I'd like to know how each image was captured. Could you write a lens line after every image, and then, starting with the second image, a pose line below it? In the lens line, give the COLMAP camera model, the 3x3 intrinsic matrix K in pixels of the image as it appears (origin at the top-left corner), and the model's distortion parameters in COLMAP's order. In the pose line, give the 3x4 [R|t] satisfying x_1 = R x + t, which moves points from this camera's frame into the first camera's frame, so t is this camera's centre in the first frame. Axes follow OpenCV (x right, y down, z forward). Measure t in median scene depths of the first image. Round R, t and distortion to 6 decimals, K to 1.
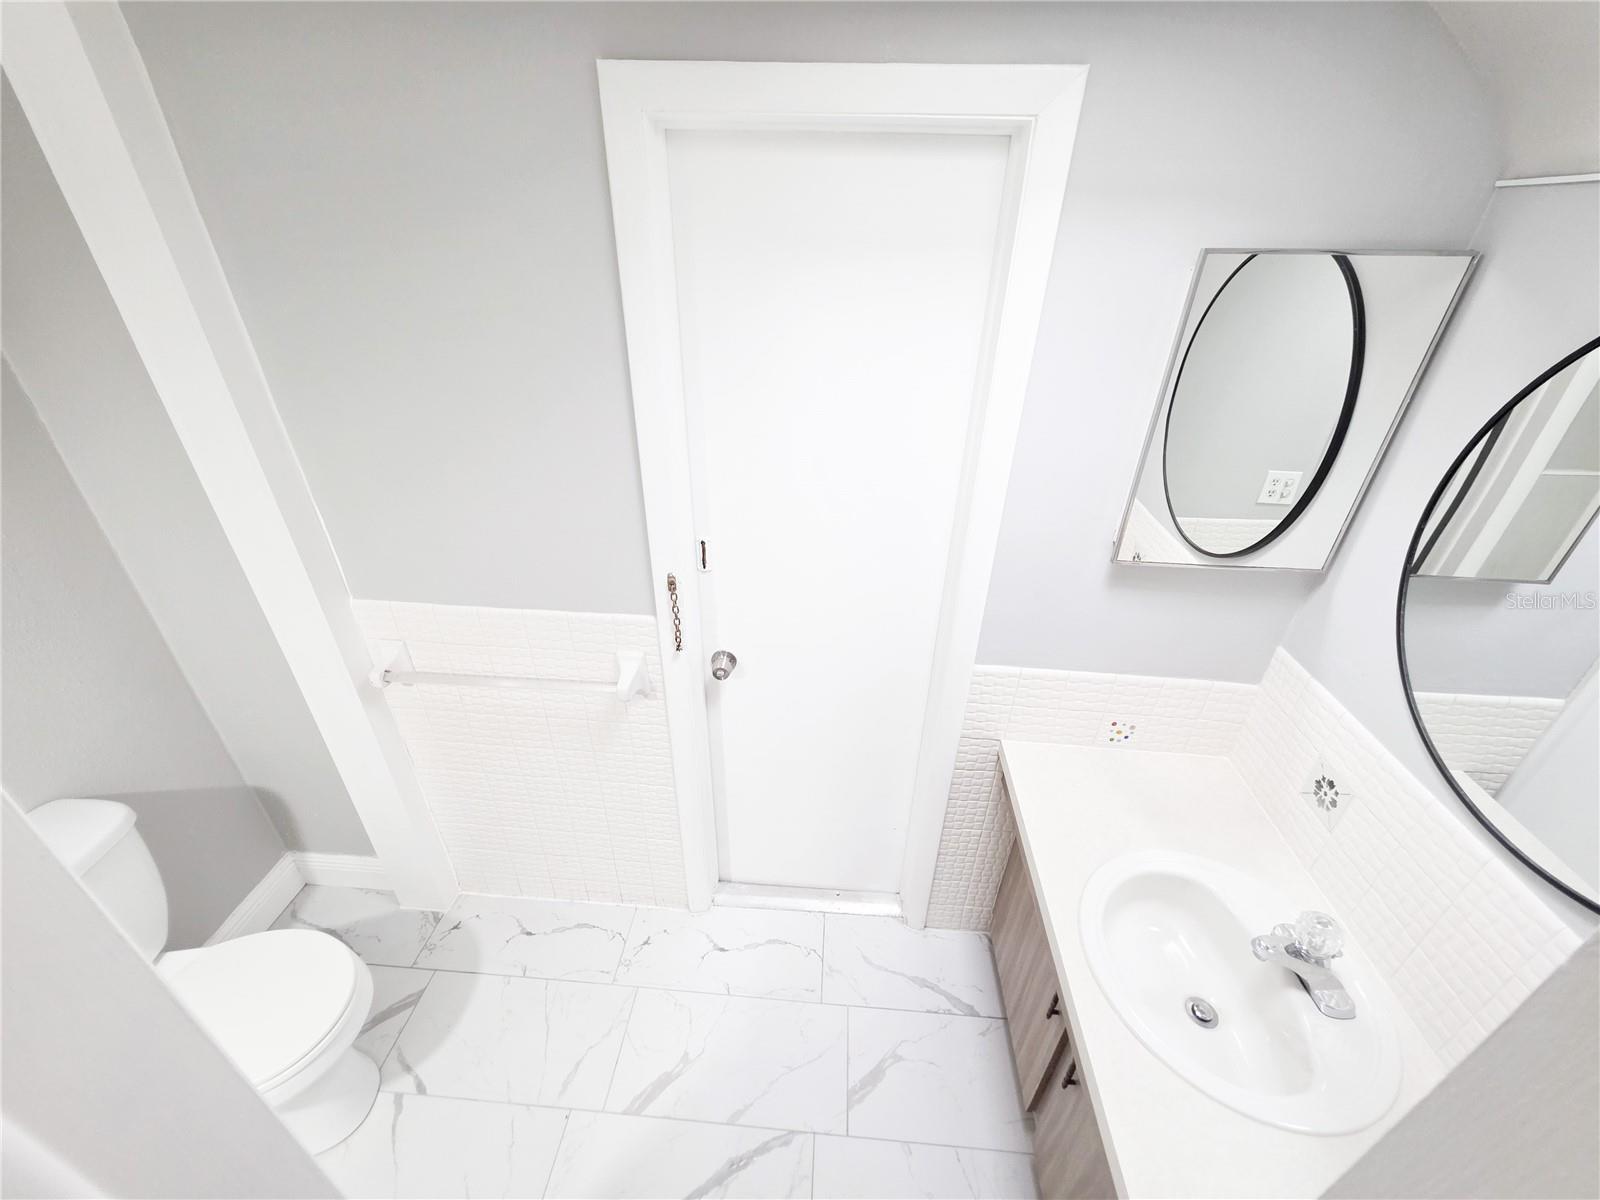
lens RADIAL K [[638.9, 0, 795.6], [0, 638.9, 597.8], [0, 0, 1]] dist [0.000798, -0.000161]
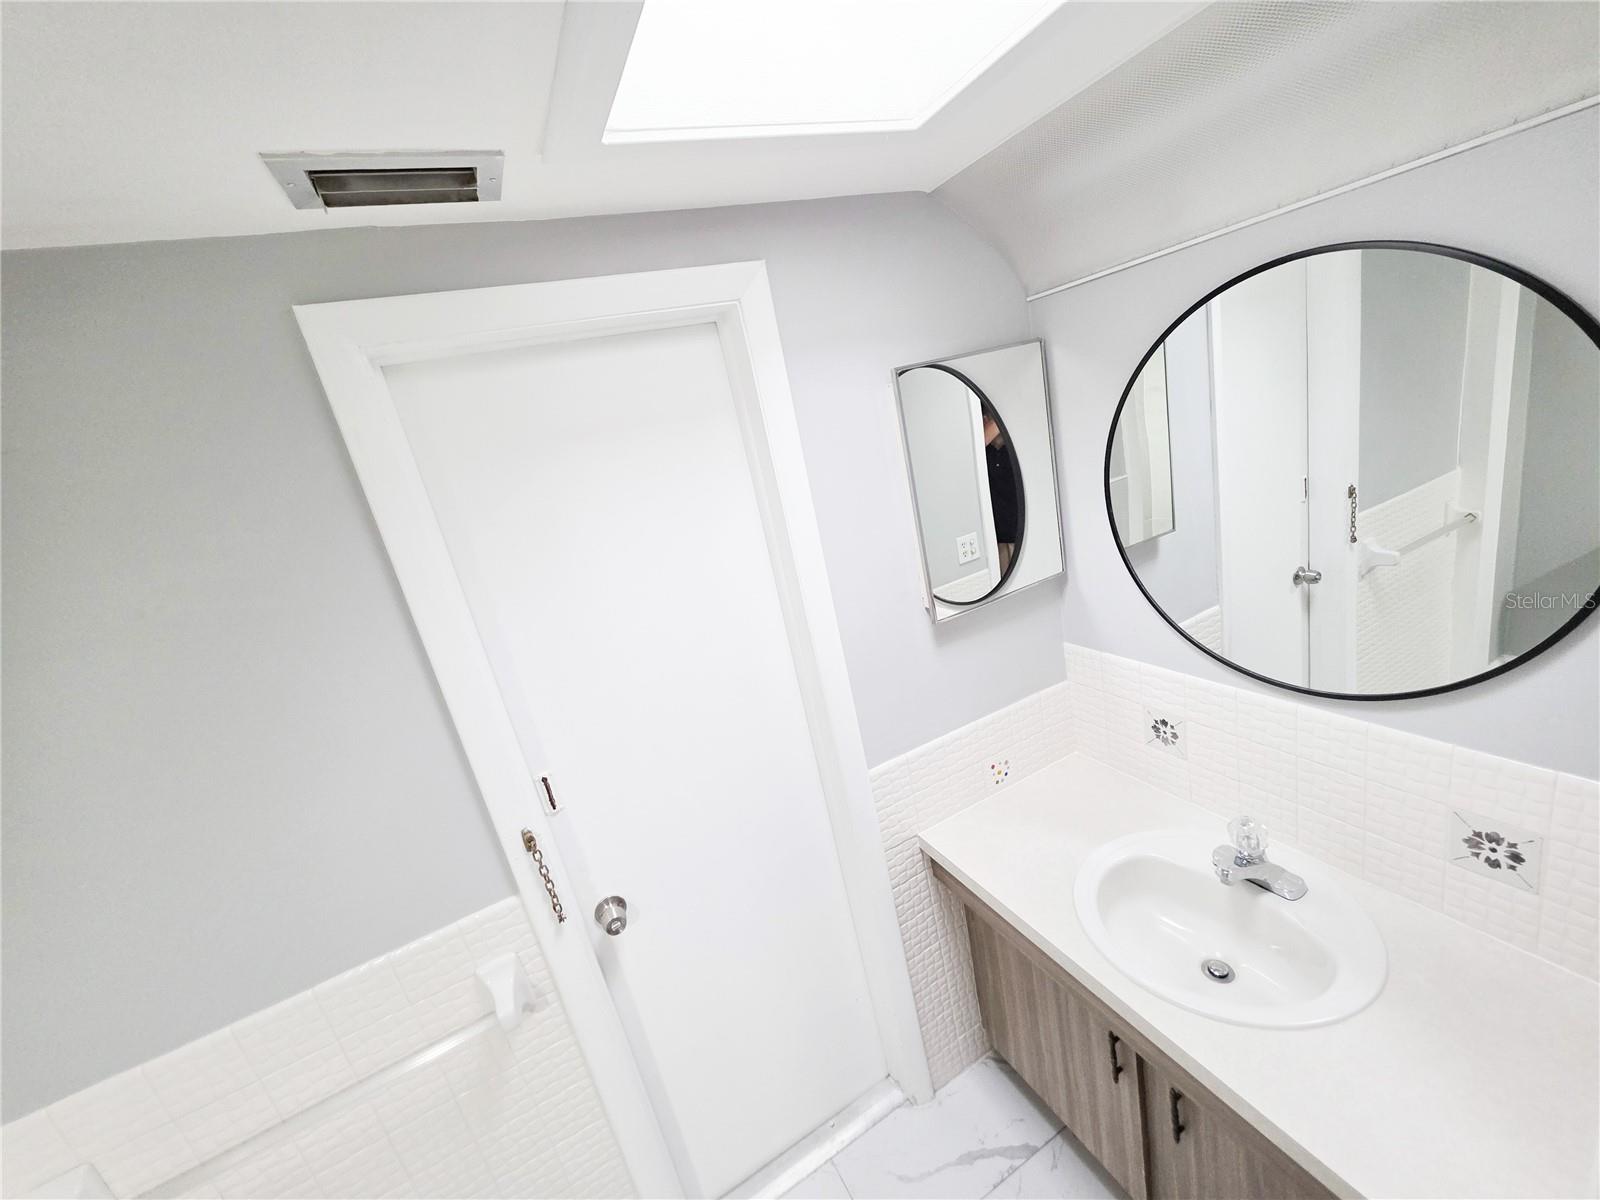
lens RADIAL K [[636.6, 0, 795.5], [0, 636.6, 598.5], [0, 0, 1]] dist [0.002592, -0.000326]
pose [[0.838125, -0.322938, 0.439611, -0.152862], [0.440015, 0.876570, -0.194968, 0.012902], [-0.322387, 0.356843, 0.876772, 0.072566]]
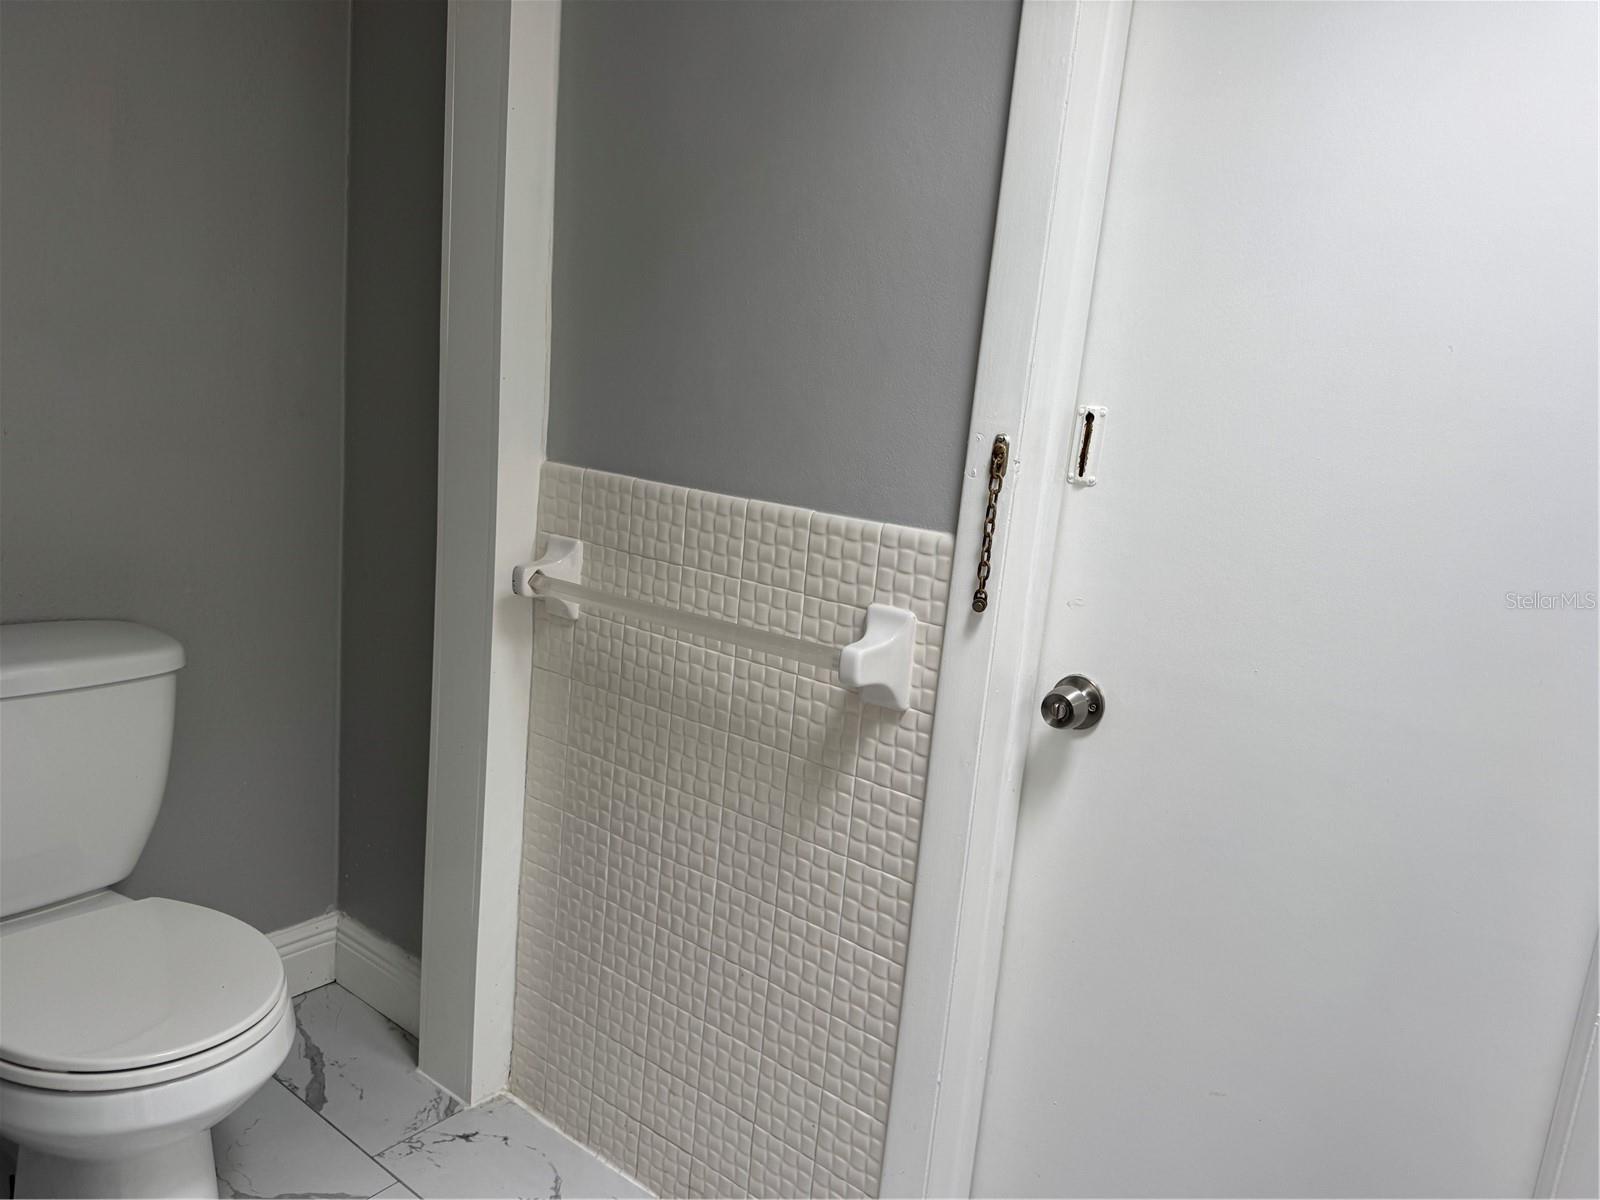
lens RADIAL K [[1126.1, 0, 800.0], [0, 1126.1, 600.0], [0, 0, 1]] dist [0.169676, -0.284337]
pose [[0.831870, 0.171728, -0.527733, 0.152963], [-0.342915, 0.906723, -0.245486, 0.322913], [0.436351, 0.385180, 0.813163, 0.227744]]
